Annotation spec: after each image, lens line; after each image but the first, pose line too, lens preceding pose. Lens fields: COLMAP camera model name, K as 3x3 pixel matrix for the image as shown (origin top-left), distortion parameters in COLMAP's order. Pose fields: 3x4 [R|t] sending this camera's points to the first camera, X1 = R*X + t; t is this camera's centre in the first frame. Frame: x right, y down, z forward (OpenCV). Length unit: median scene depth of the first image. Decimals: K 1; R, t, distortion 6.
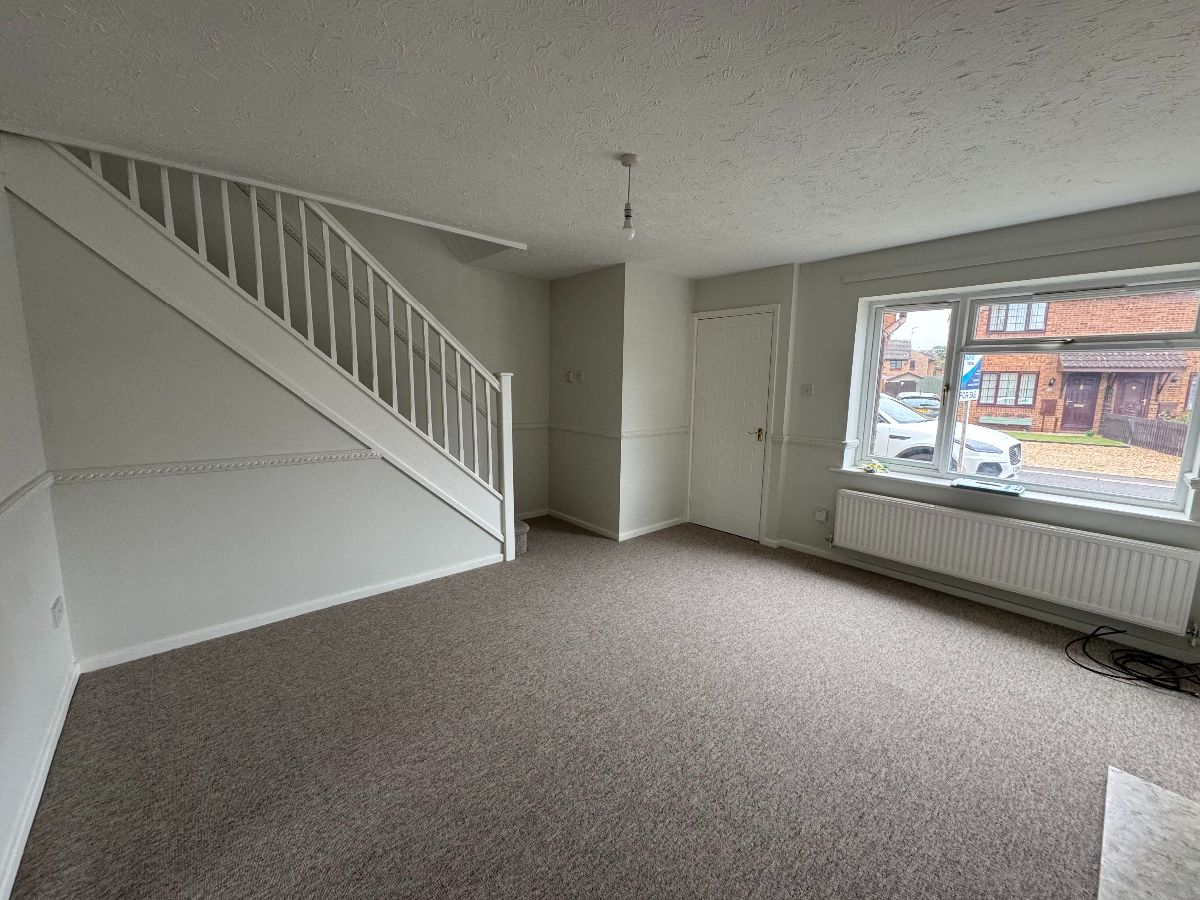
lens RADIAL K [[483.4, 0, 600.6], [0, 483.4, 448.2], [0, 0, 1]] dist [-0.004805, 0.001522]
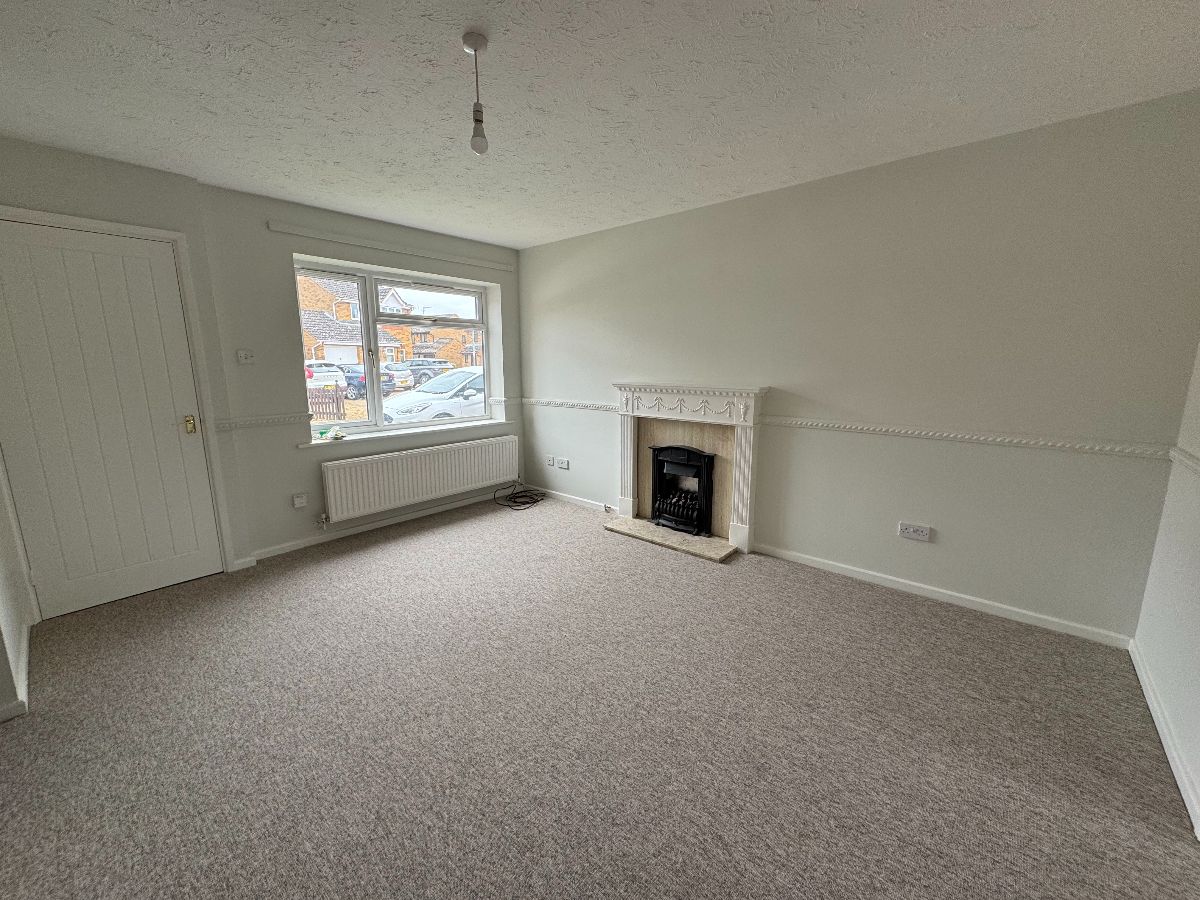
lens RADIAL K [[483.4, 0, 603.2], [0, 483.4, 449.4], [0, 0, 1]] dist [-0.004805, 0.001522]
pose [[-0.153578, -0.202901, 0.967081, -0.512695], [0.129527, 0.966113, 0.223267, -0.085332], [-0.979610, 0.159552, -0.122092, 0.615715]]
